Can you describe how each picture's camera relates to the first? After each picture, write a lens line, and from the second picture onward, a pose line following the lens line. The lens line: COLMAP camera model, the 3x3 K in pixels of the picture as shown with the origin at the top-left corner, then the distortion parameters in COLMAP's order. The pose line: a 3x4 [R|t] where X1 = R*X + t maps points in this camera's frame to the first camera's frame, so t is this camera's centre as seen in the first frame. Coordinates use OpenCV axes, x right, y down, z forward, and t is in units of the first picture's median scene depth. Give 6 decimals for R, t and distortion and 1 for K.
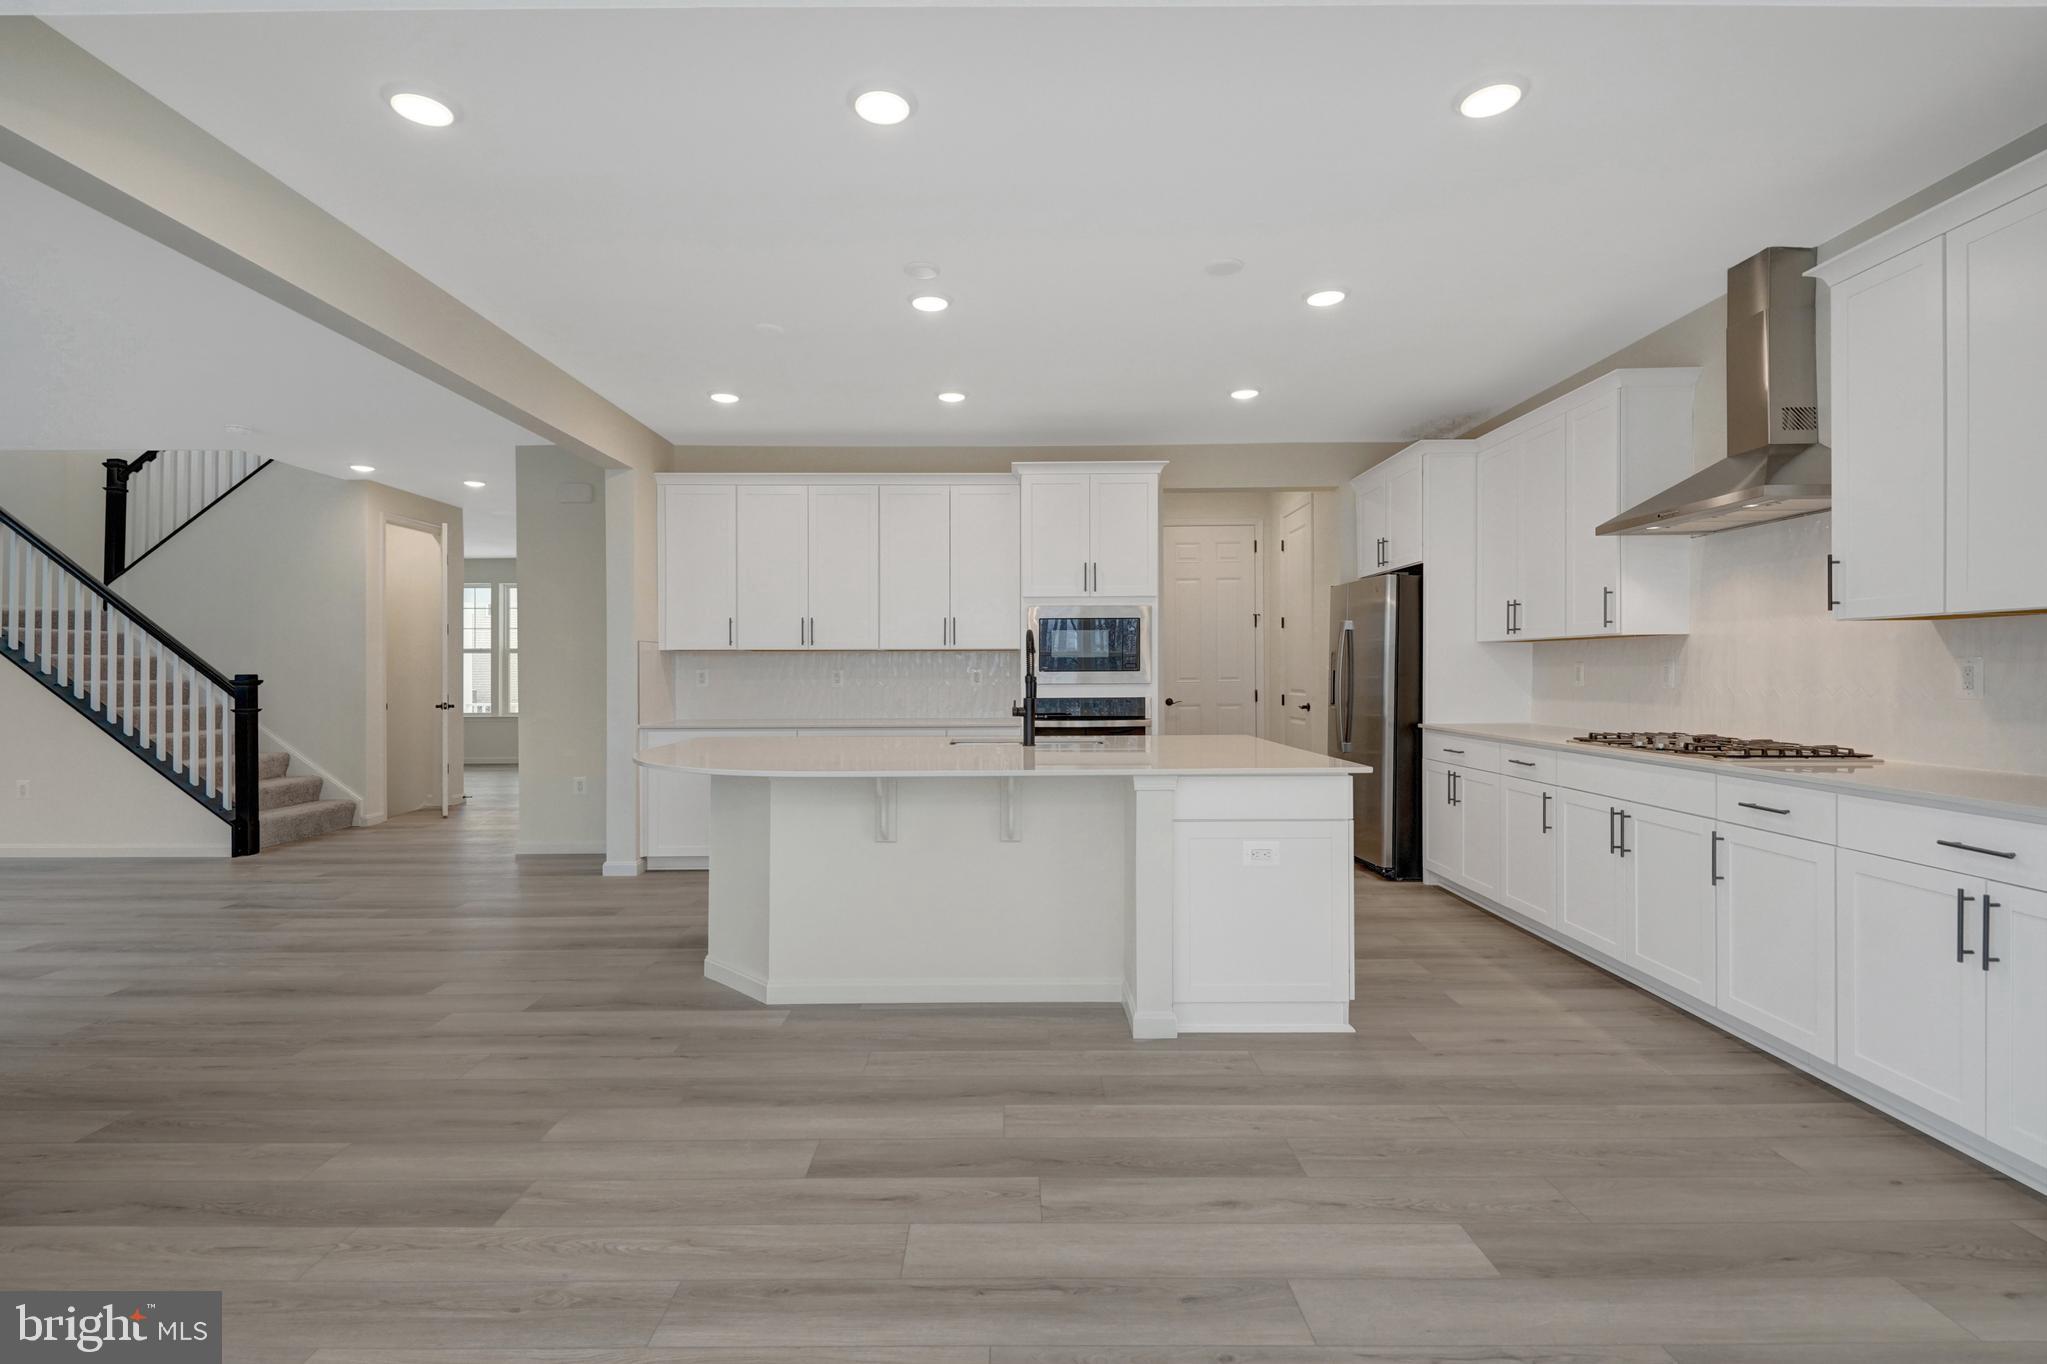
lens RADIAL K [[934.0, 0, 1006.6], [0, 934.0, 675.1], [0, 0, 1]] dist [0.028477, -0.016741]
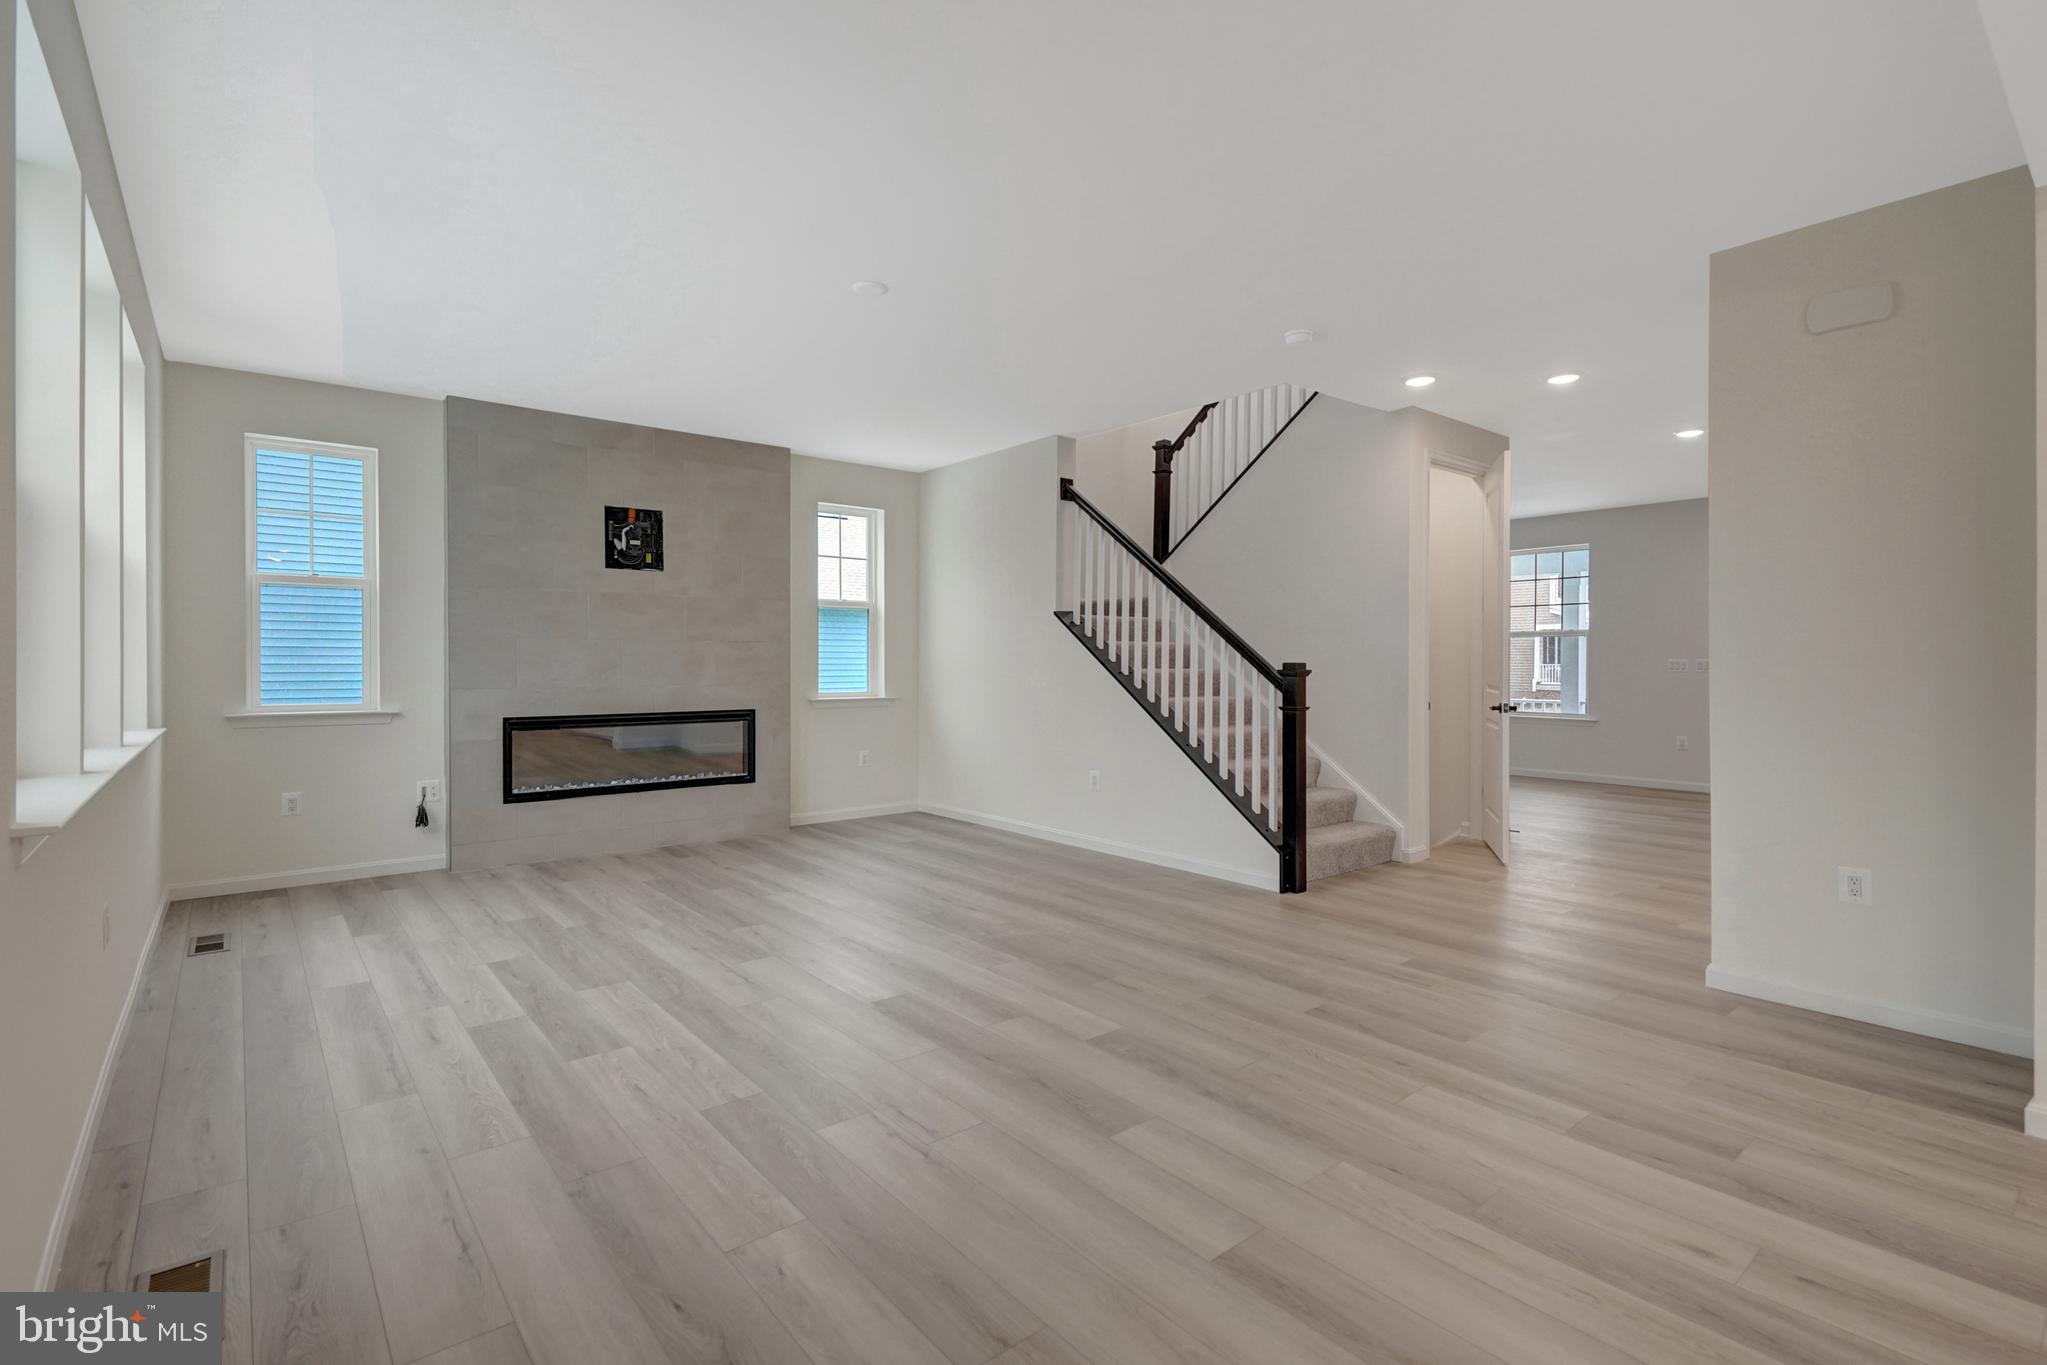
lens RADIAL K [[934.0, 0, 1006.6], [0, 934.0, 675.6], [0, 0, 1]] dist [0.028477, -0.016741]
pose [[0.626522, 0.013084, -0.779294, -0.413853], [-0.003923, 0.999899, 0.013634, 0.000315], [0.779394, -0.005485, 0.626510, 0.386056]]
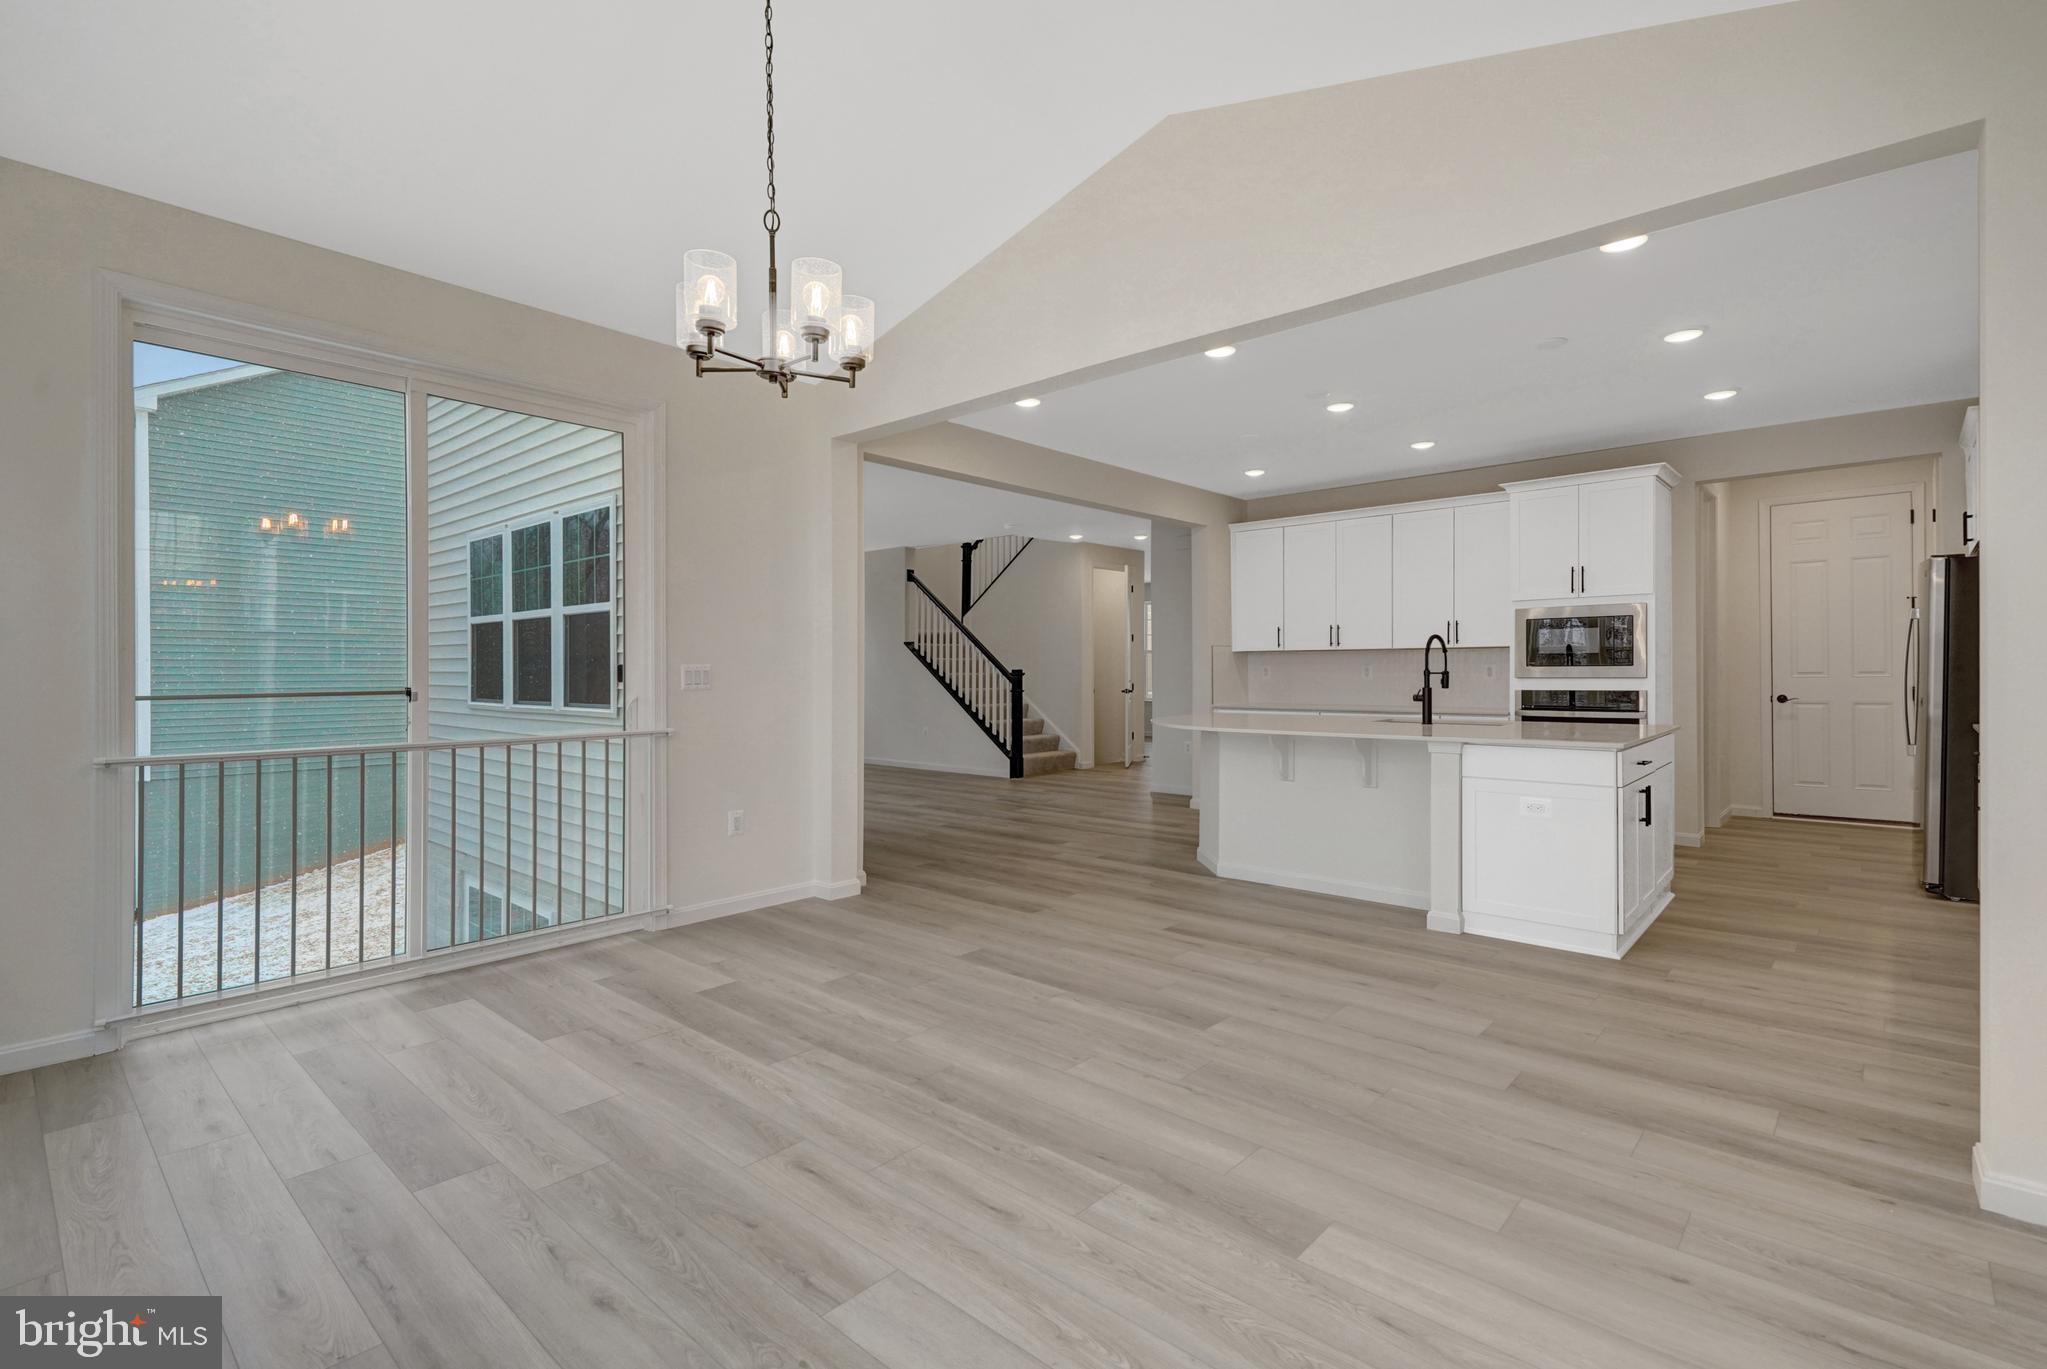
lens RADIAL K [[947.8, 0, 1010.8], [0, 947.8, 674.2], [0, 0, 1]] dist [0.038671, -0.023321]
pose [[0.734948, 0.003369, -0.678115, 0.383928], [0.000280, 0.999986, 0.005271, -0.001184], [0.678124, -0.004063, 0.734937, -0.281980]]
